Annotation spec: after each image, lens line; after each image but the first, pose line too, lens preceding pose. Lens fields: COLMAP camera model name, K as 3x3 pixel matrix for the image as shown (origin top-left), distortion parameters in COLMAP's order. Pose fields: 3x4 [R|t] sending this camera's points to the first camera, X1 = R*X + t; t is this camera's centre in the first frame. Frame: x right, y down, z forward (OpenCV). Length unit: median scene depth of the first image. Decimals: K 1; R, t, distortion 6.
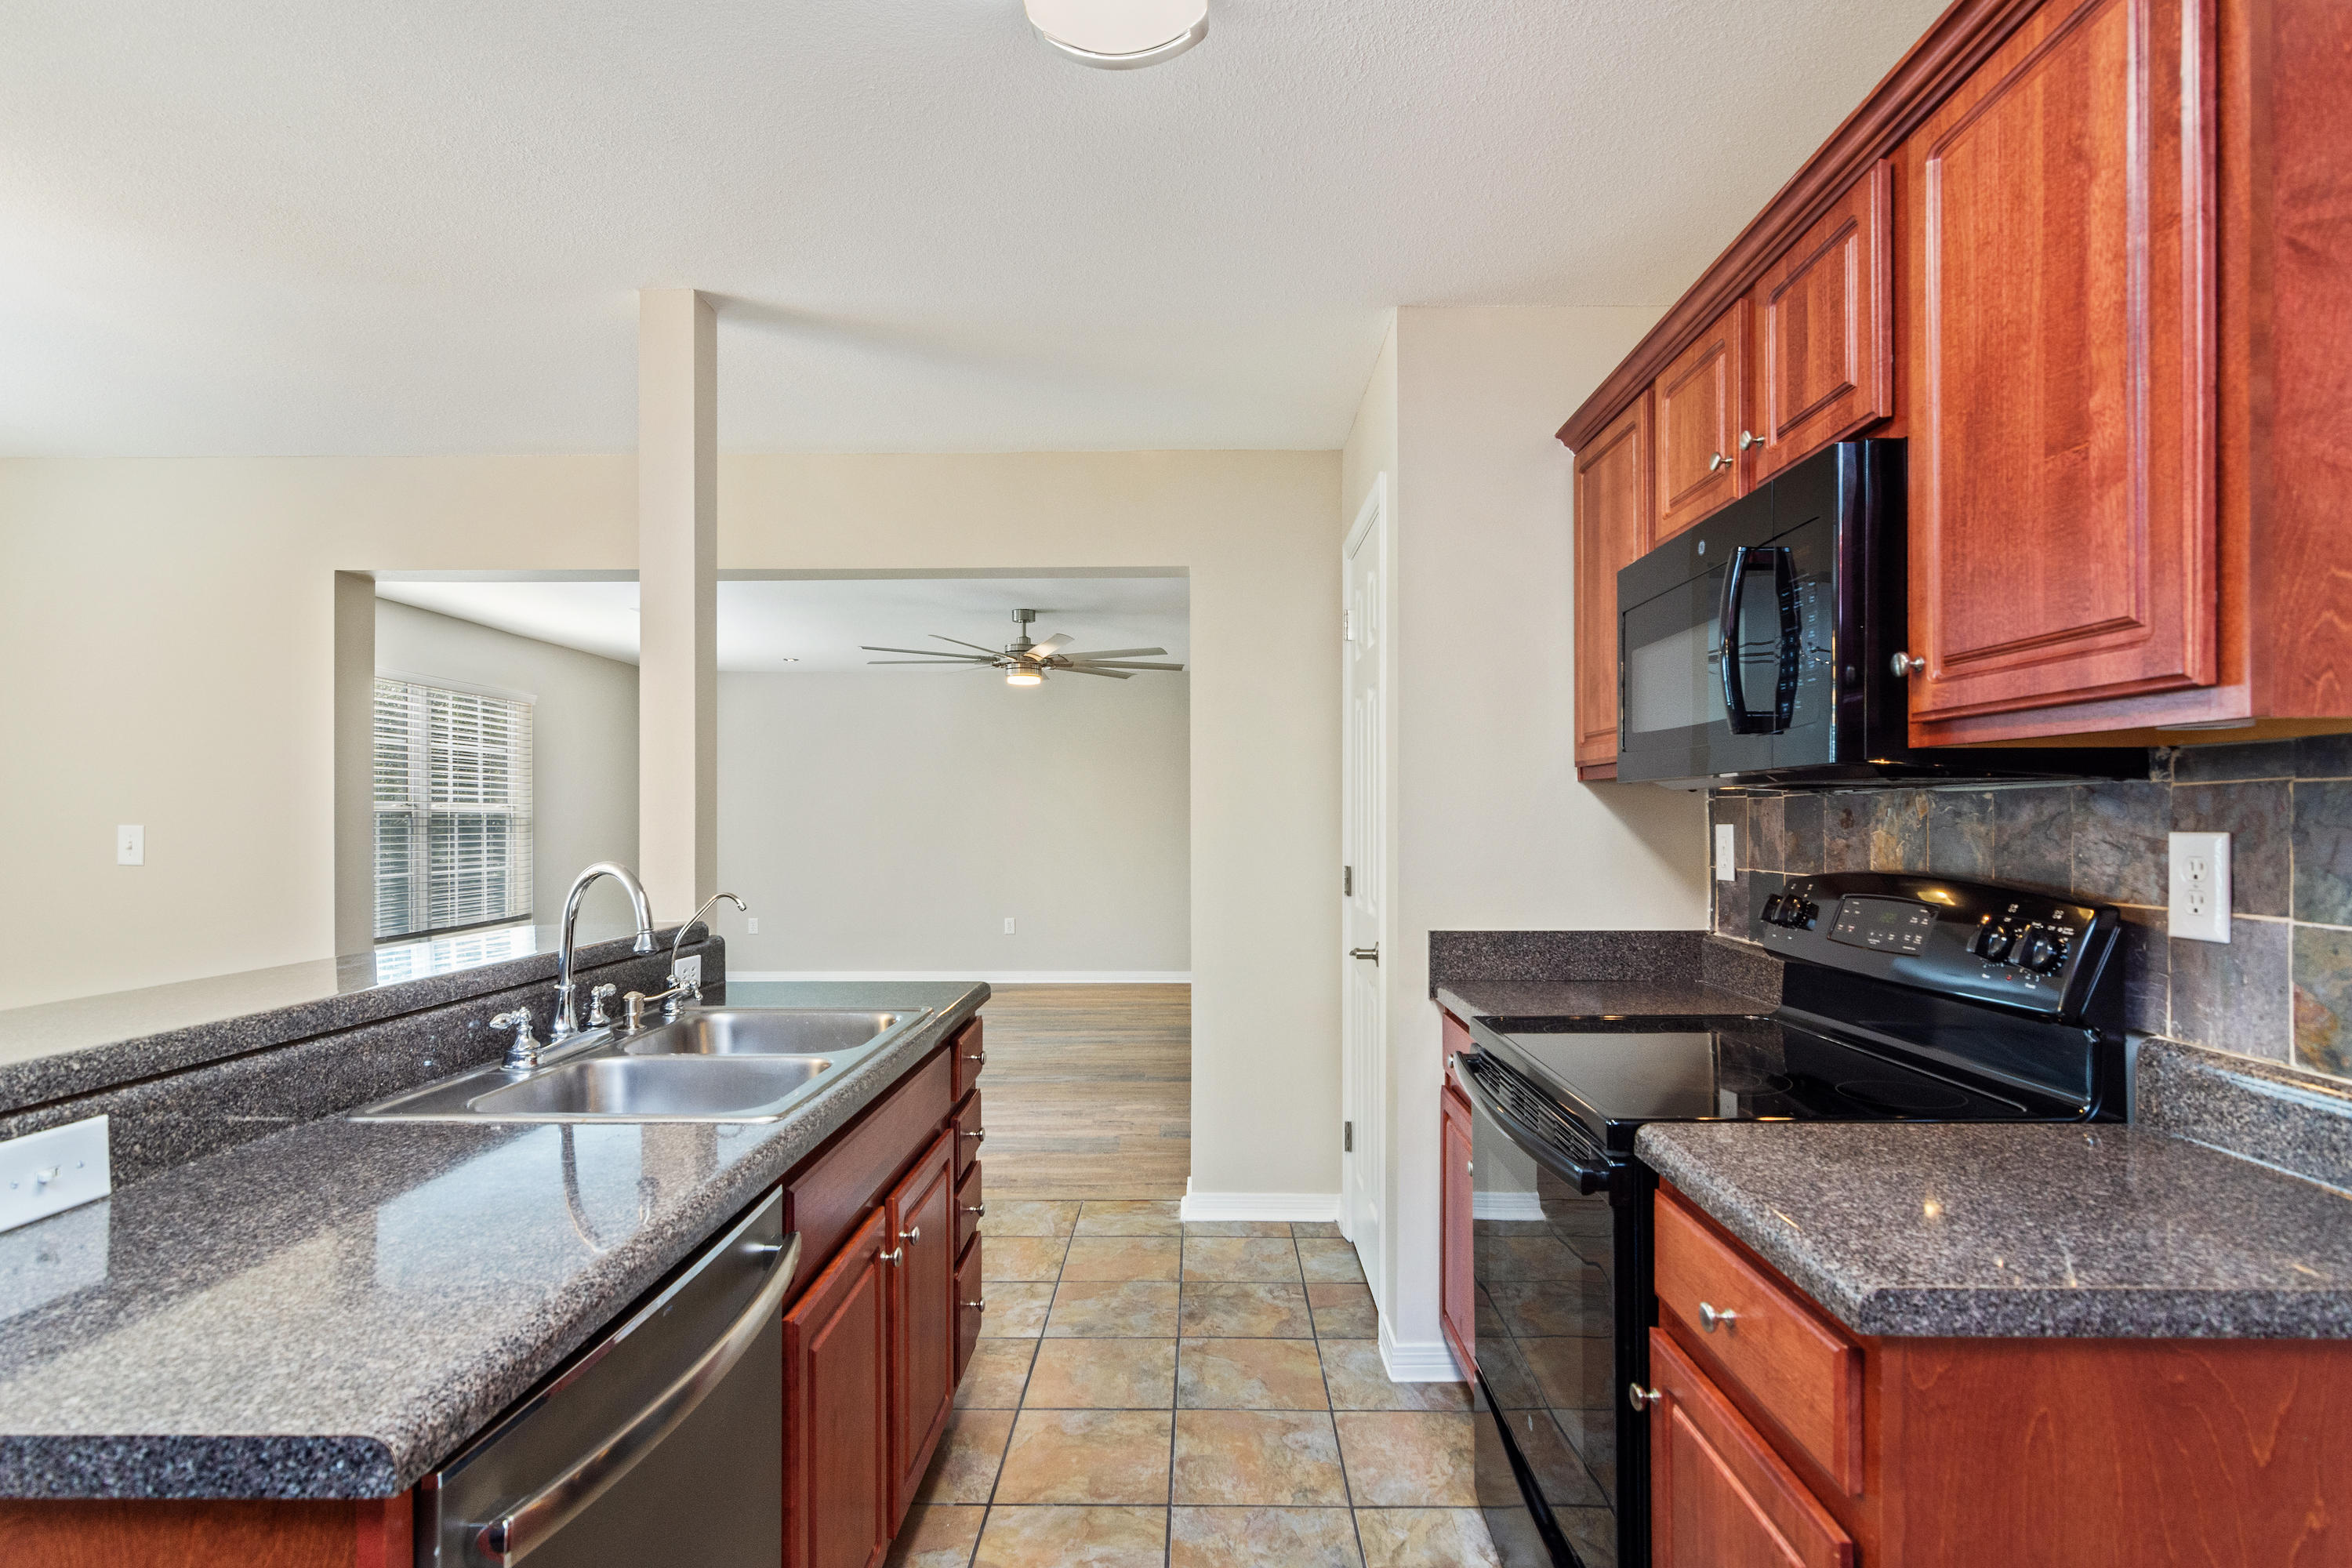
lens RADIAL K [[1140.5, 0, 1195.3], [0, 1140.5, 796.9], [0, 0, 1]] dist [0.000672, 0.002032]
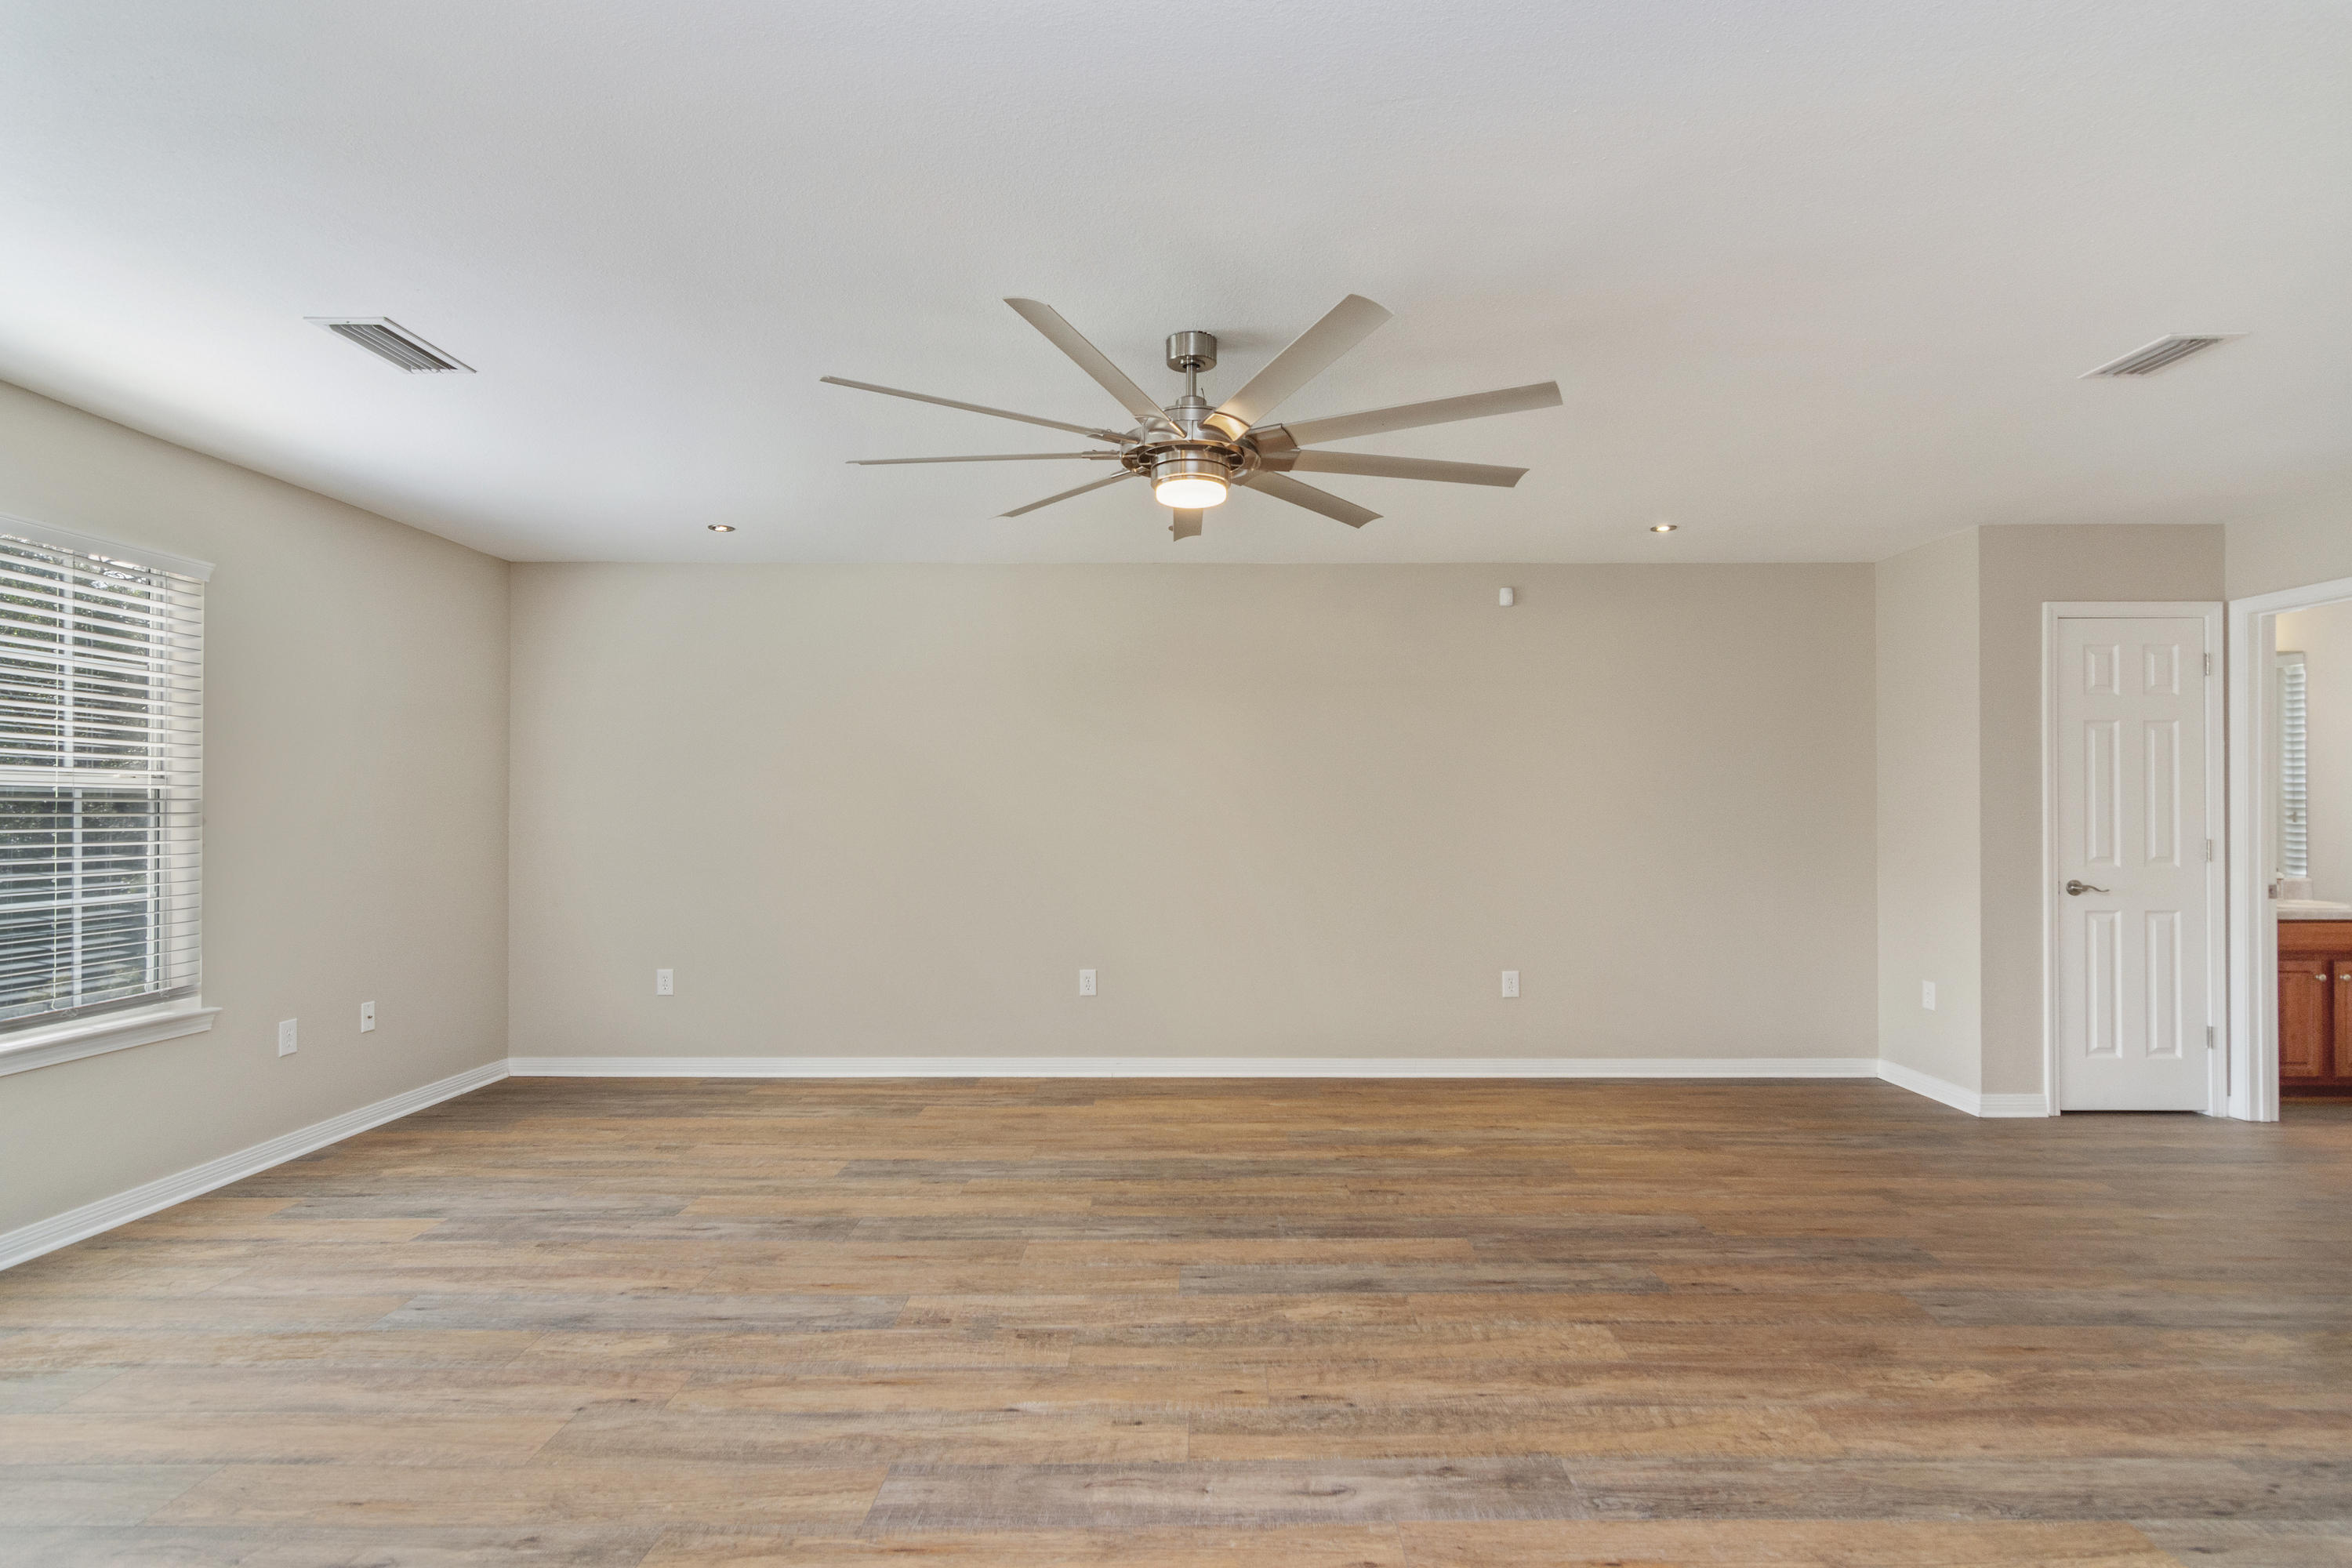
lens RADIAL K [[1140.5, 0, 1219.5], [0, 1140.5, 797.1], [0, 0, 1]] dist [0.000672, 0.002032]
pose [[0.999956, 0.005244, 0.007720, -0.126976], [-0.005271, 0.999980, 0.003412, 0.013687], [-0.007702, -0.003453, 0.999964, 0.490042]]
